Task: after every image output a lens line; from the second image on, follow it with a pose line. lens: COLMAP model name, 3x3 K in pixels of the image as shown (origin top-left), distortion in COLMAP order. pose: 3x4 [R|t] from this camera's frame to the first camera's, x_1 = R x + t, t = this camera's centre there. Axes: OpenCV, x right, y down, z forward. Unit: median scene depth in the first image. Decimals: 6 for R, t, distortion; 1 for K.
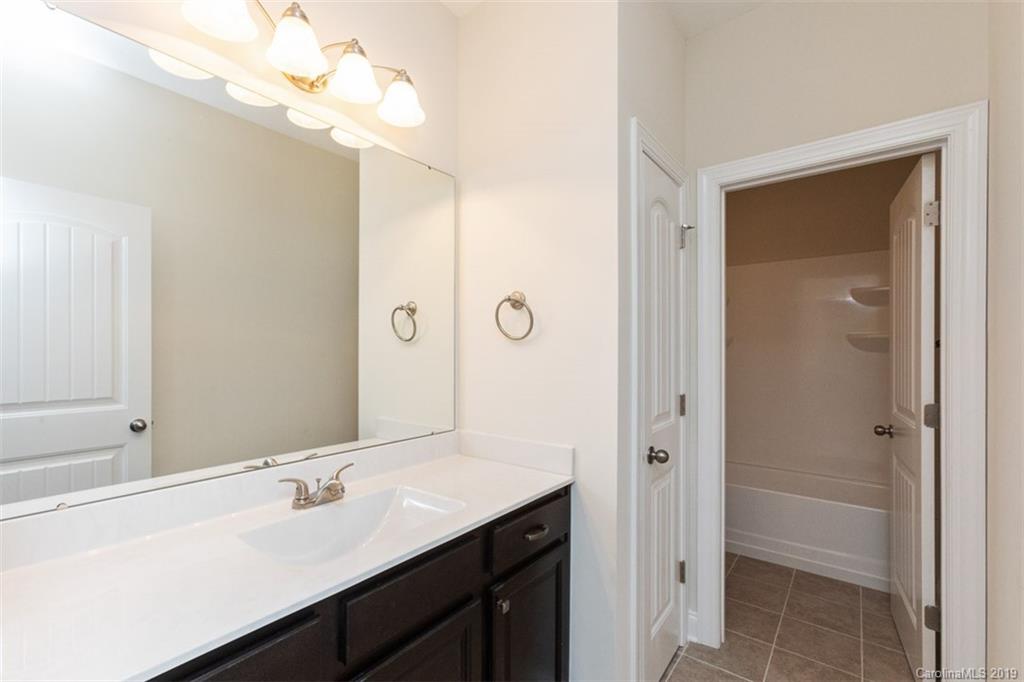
lens RADIAL K [[473.6, 0, 508.8], [0, 473.6, 345.8], [0, 0, 1]] dist [-0.005031, 0.005058]
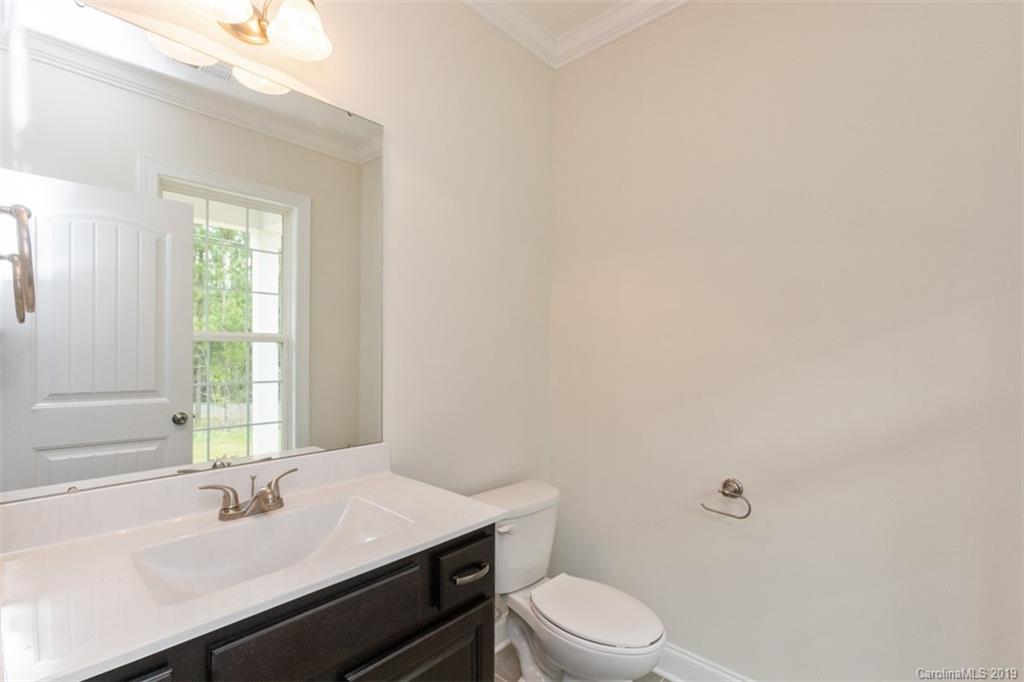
lens RADIAL K [[473.6, 0, 521.0], [0, 473.6, 345.9], [0, 0, 1]] dist [-0.005031, 0.005058]
pose [[0.995918, 0.007507, -0.089948, 0.167512], [-0.007392, 0.999971, 0.001618, 0.017425], [0.089958, -0.000946, 0.995945, 0.174463]]
